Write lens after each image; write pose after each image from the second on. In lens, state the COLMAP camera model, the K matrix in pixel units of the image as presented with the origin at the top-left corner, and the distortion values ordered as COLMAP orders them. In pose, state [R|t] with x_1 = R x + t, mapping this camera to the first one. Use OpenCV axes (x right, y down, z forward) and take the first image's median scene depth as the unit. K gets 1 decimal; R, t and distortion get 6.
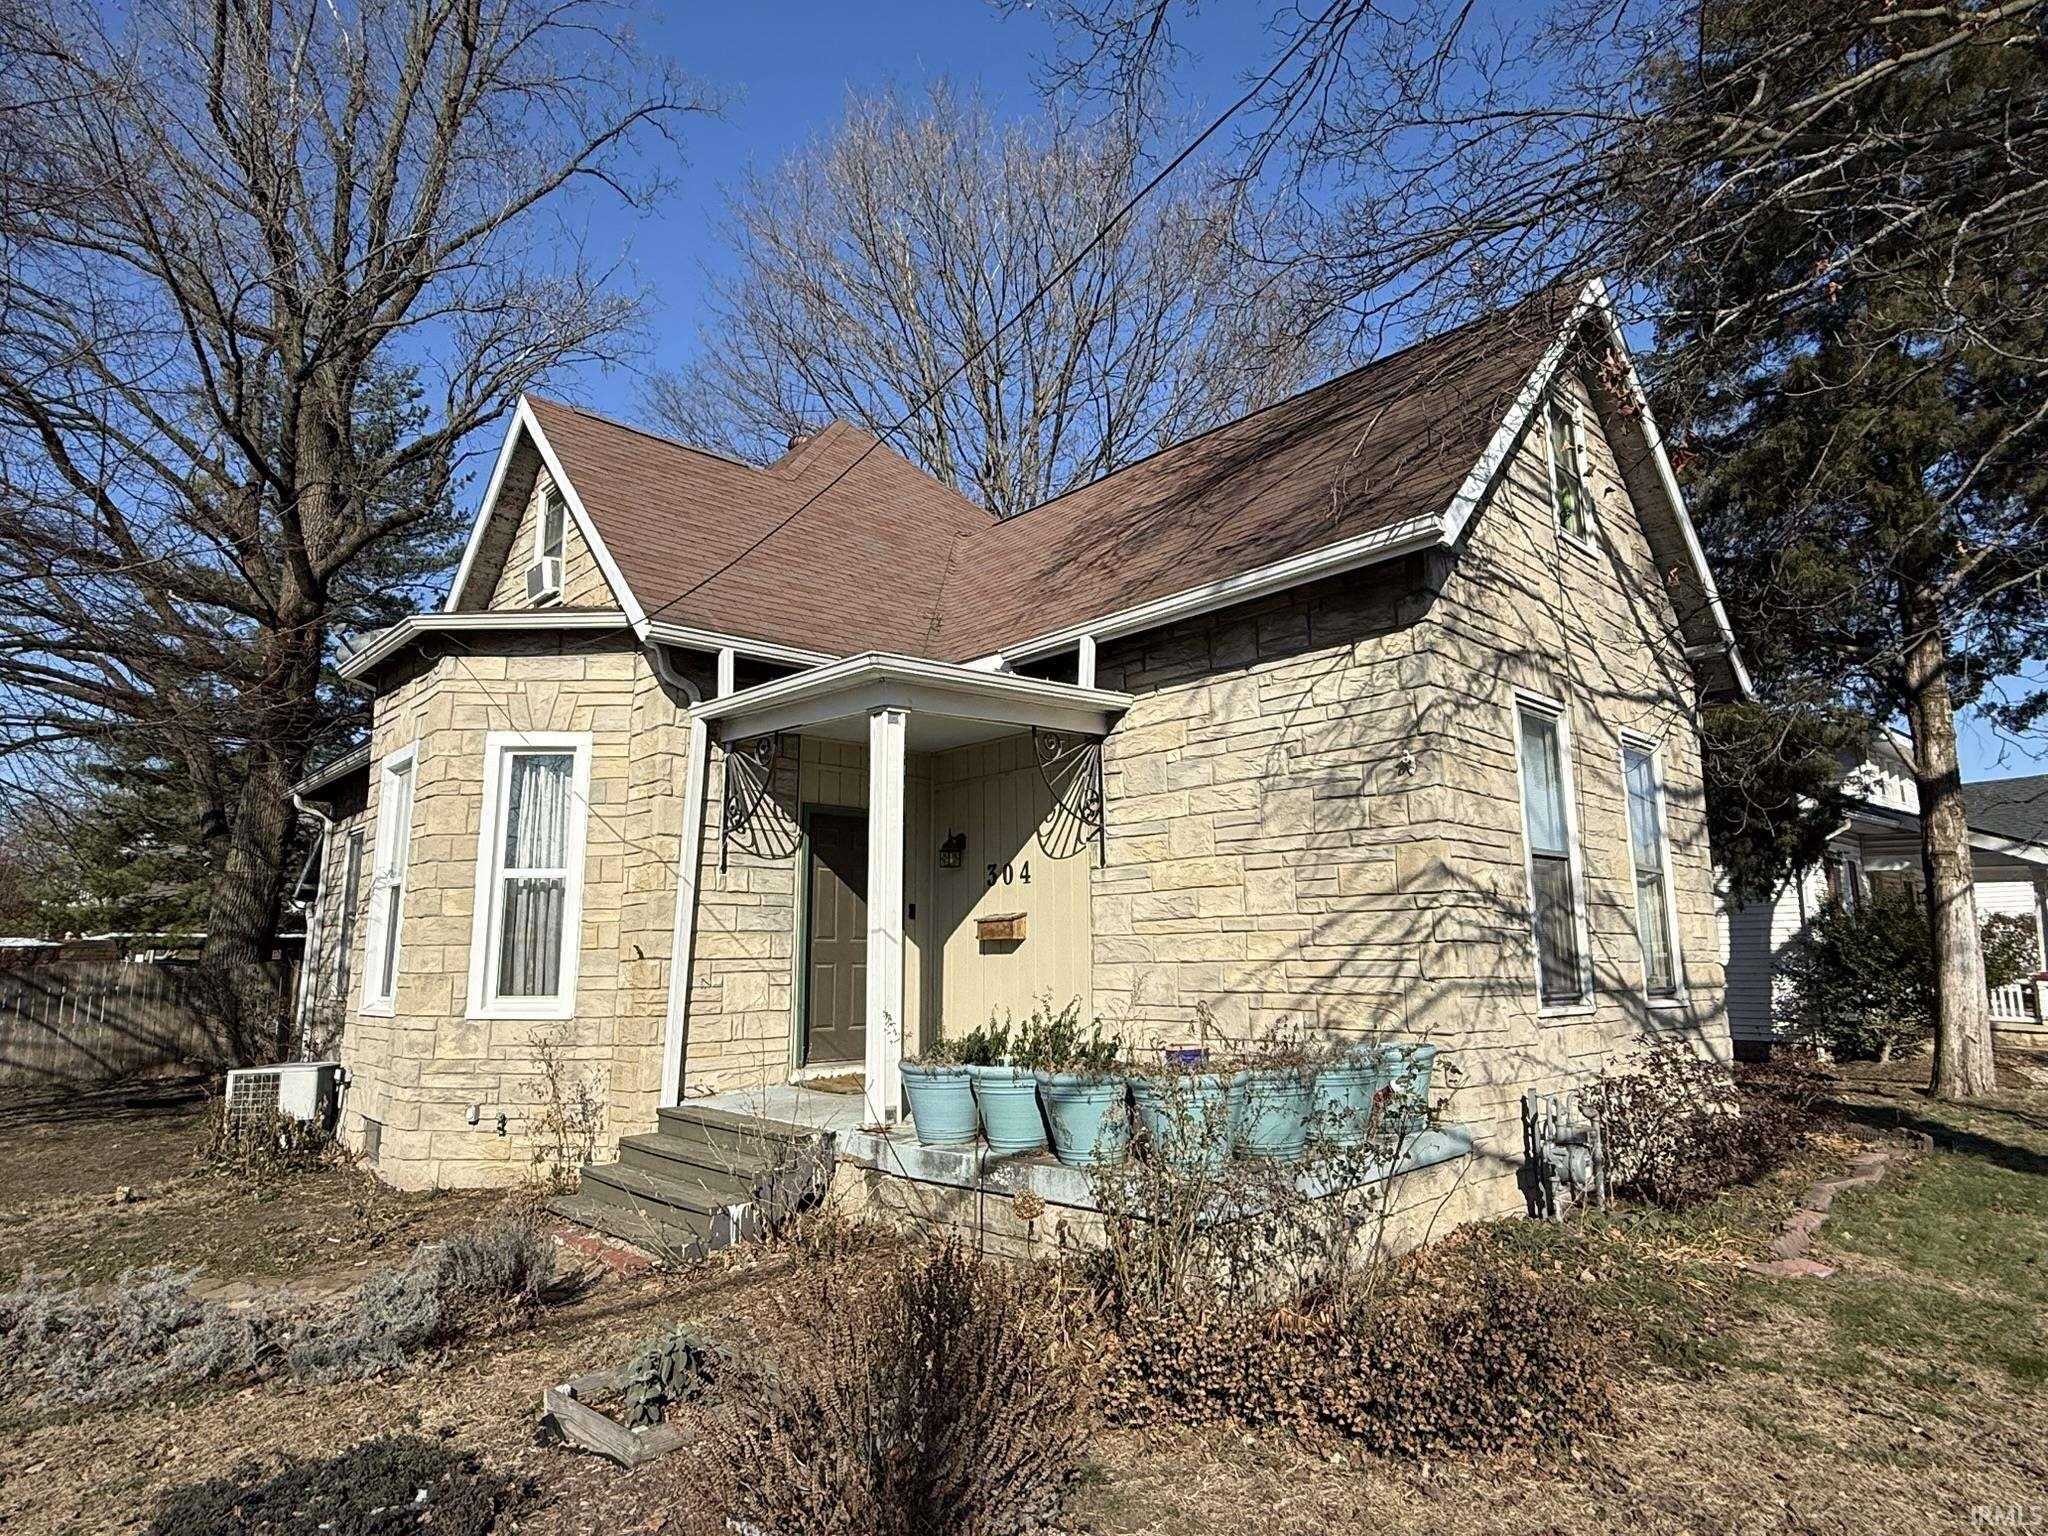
lens RADIAL K [[1119.5, 0, 1019.2], [0, 1119.5, 774.1], [0, 0, 1]] dist [-0.003528, -0.000141]
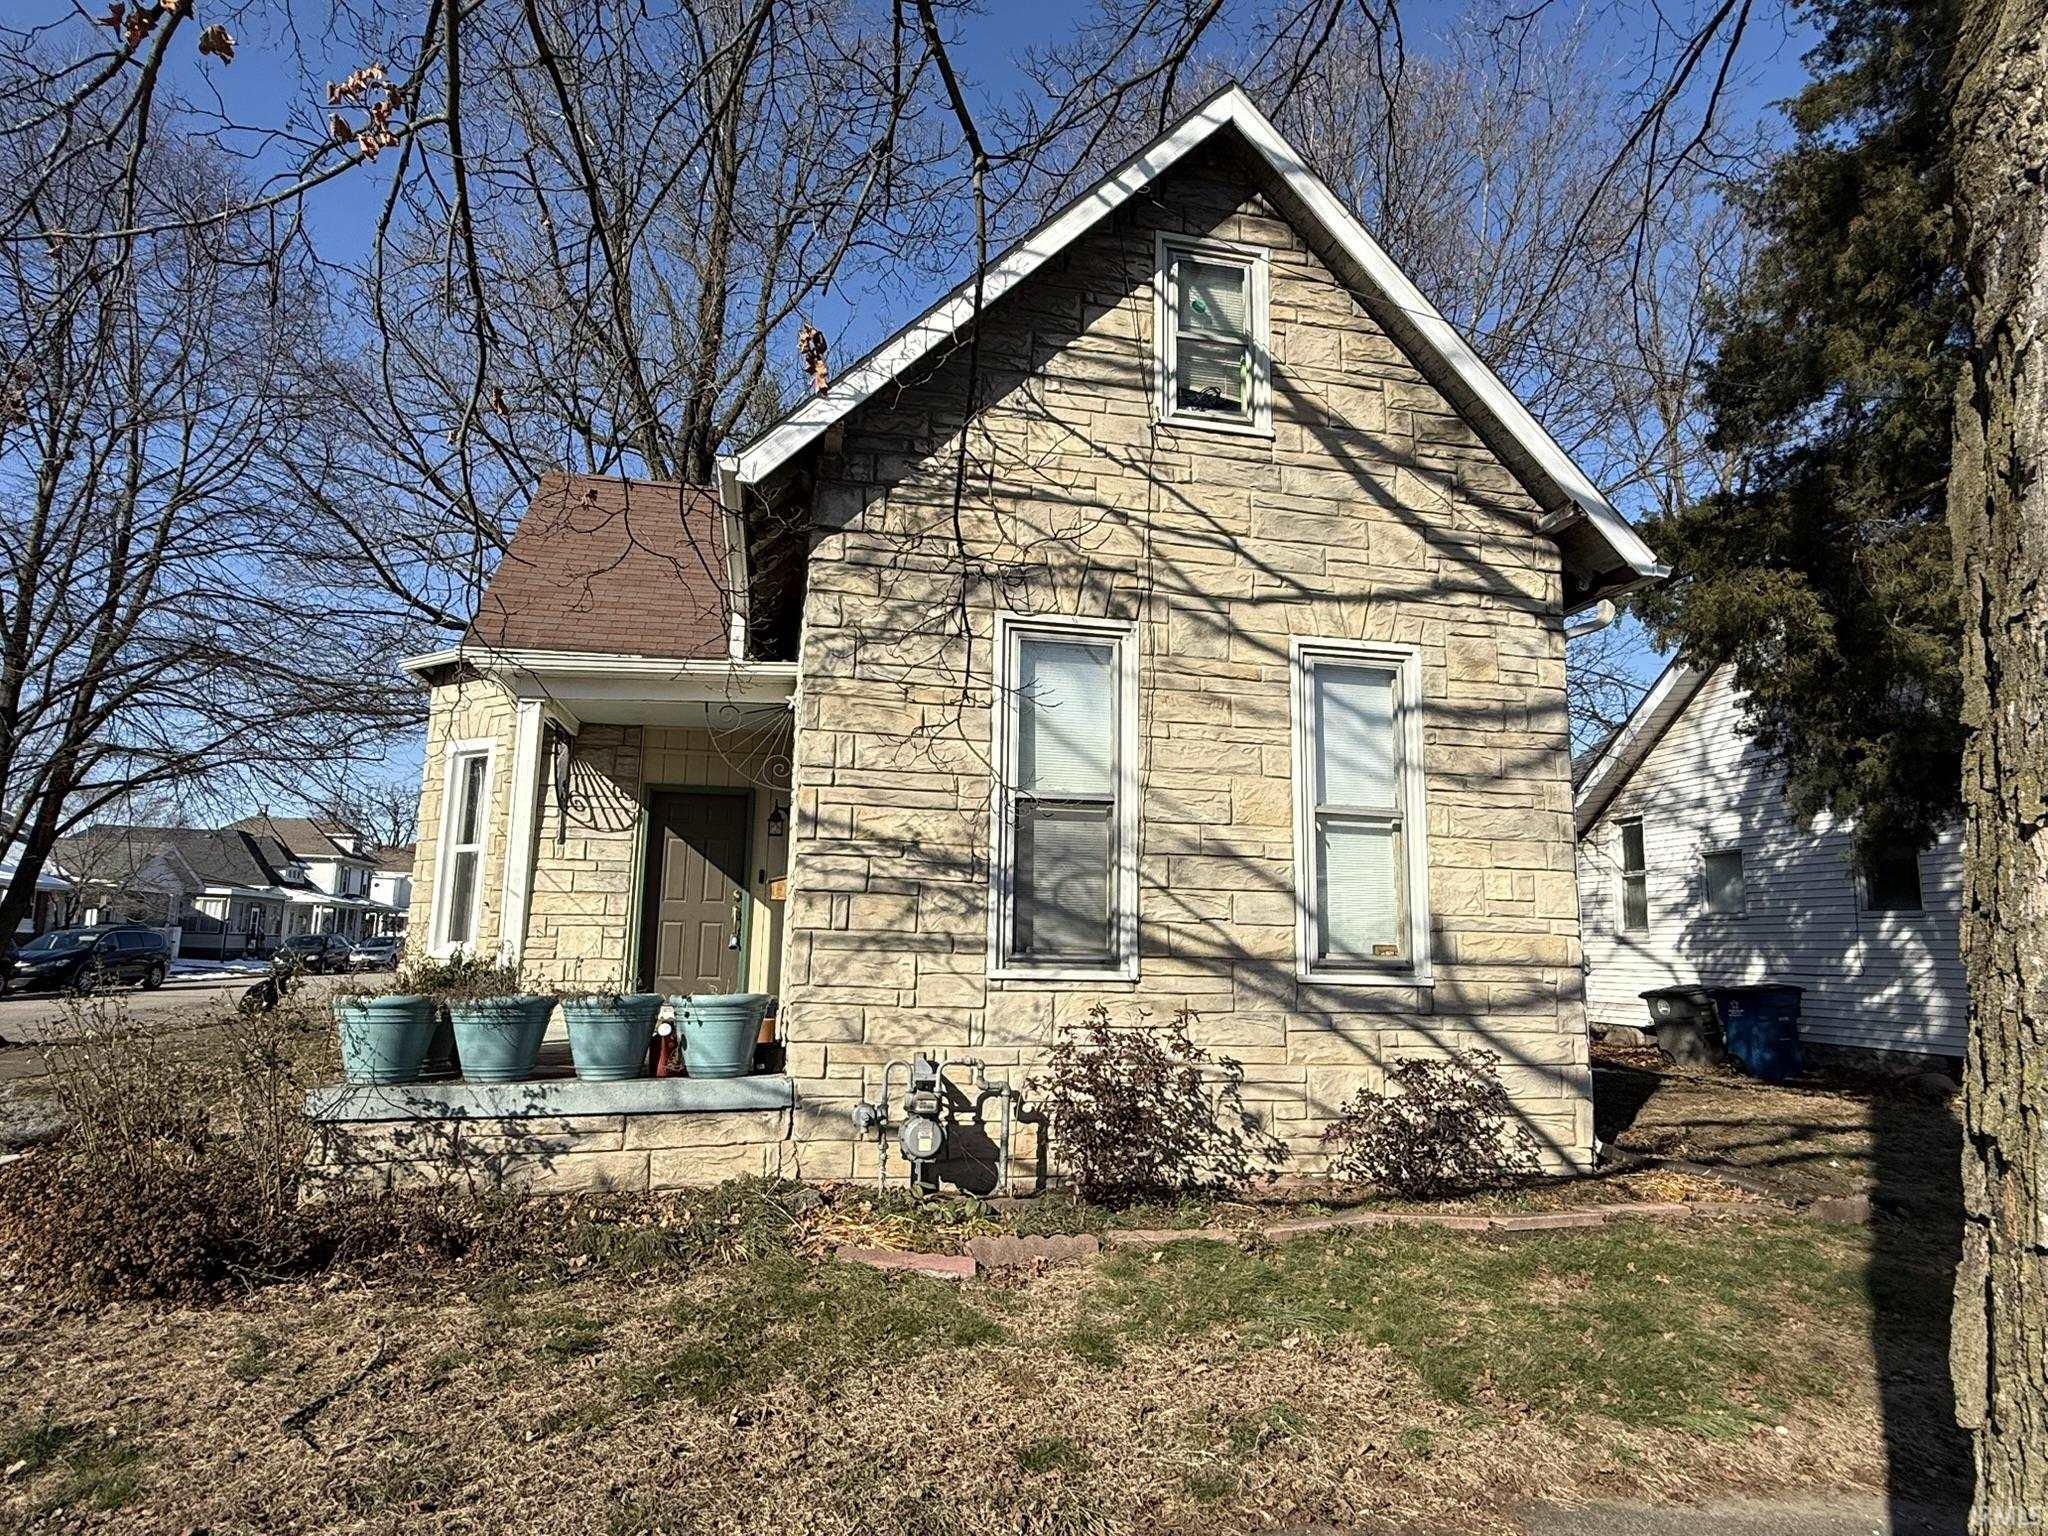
lens RADIAL K [[1119.5, 0, 1019.2], [0, 1119.5, 774.1], [0, 0, 1]] dist [-0.003528, -0.000141]
pose [[0.860494, -0.056269, -0.506343, 0.808306], [0.061098, 0.998107, -0.007087, 0.052666], [0.505783, -0.024839, 0.862303, 0.207611]]
